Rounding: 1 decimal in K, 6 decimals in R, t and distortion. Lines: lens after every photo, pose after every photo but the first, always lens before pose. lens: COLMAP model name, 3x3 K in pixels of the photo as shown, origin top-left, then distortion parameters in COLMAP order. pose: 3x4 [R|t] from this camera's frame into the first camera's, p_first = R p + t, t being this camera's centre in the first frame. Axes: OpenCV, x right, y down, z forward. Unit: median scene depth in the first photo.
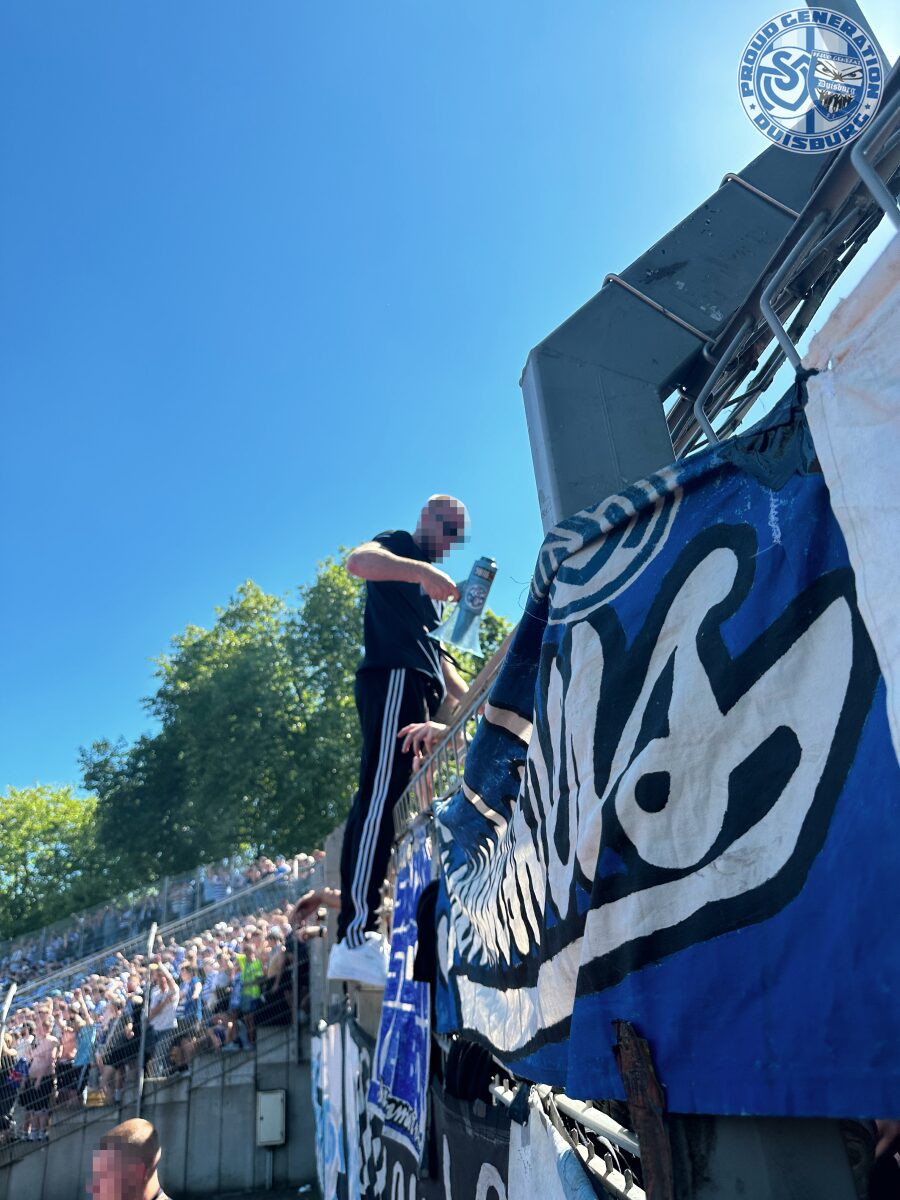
lens RADIAL K [[850.7, 0, 455.5], [0, 850.7, 612.6], [0, 0, 1]] dist [-0.019803, -0.000392]
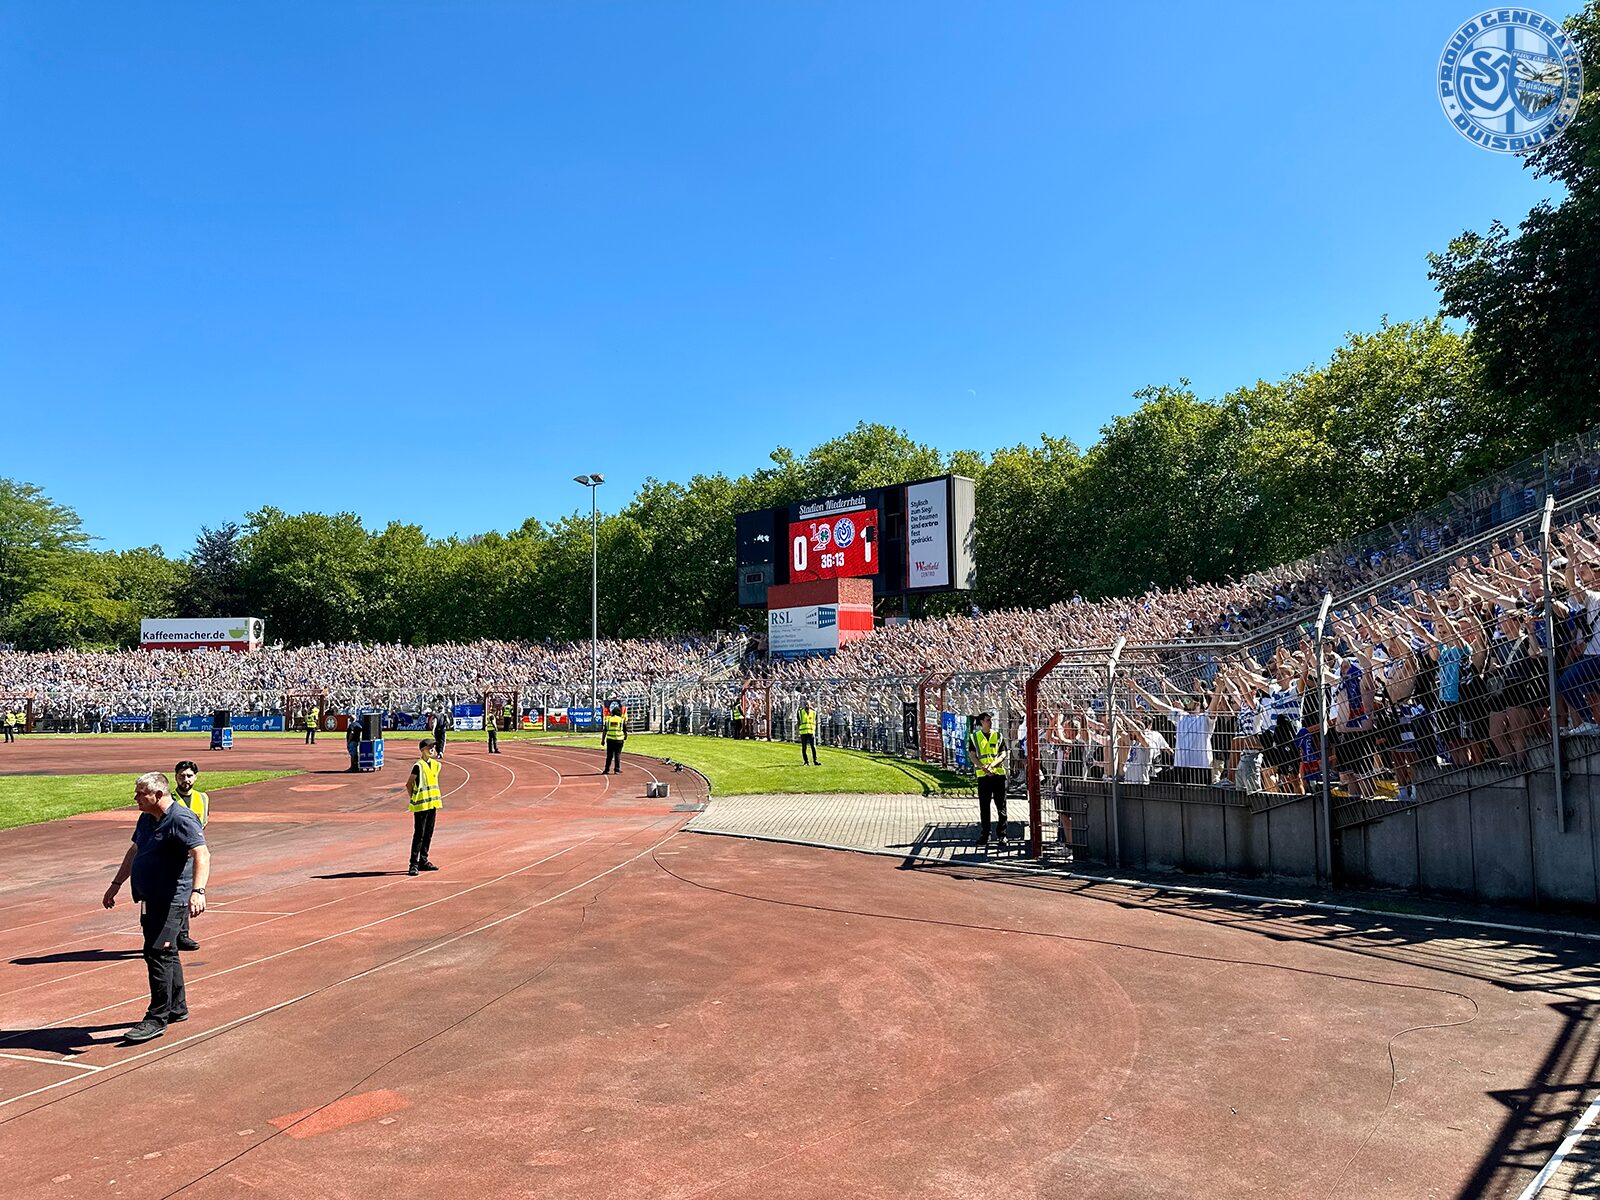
lens RADIAL K [[1134.3, 0, 792.7], [0, 1134.3, 607.7], [0, 0, 1]] dist [-0.019803, -0.000392]
pose [[0.573438, 0.018812, -0.819033, -0.025682], [0.329179, 0.910192, 0.251378, 0.085929], [0.750206, -0.413759, 0.515747, 0.214098]]
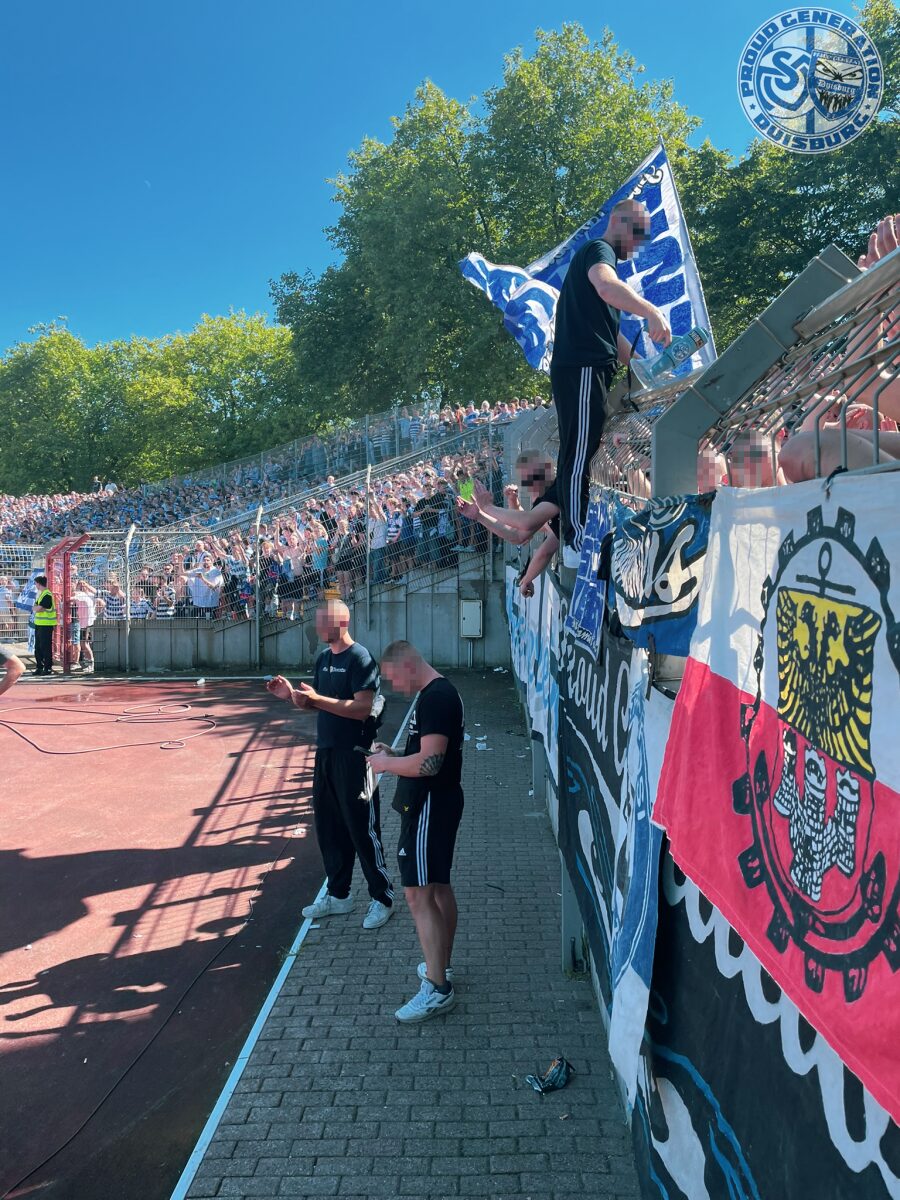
lens RADIAL K [[887.1, 0, 459.4], [0, 887.1, 600.0], [0, 0, 1]] dist [-0.008355, -0.002345]
pose [[0.979506, 0.084115, -0.183007, 0.002196], [0.016804, 0.871323, 0.490422, -0.069597], [0.200711, -0.483447, 0.852053, -0.108814]]
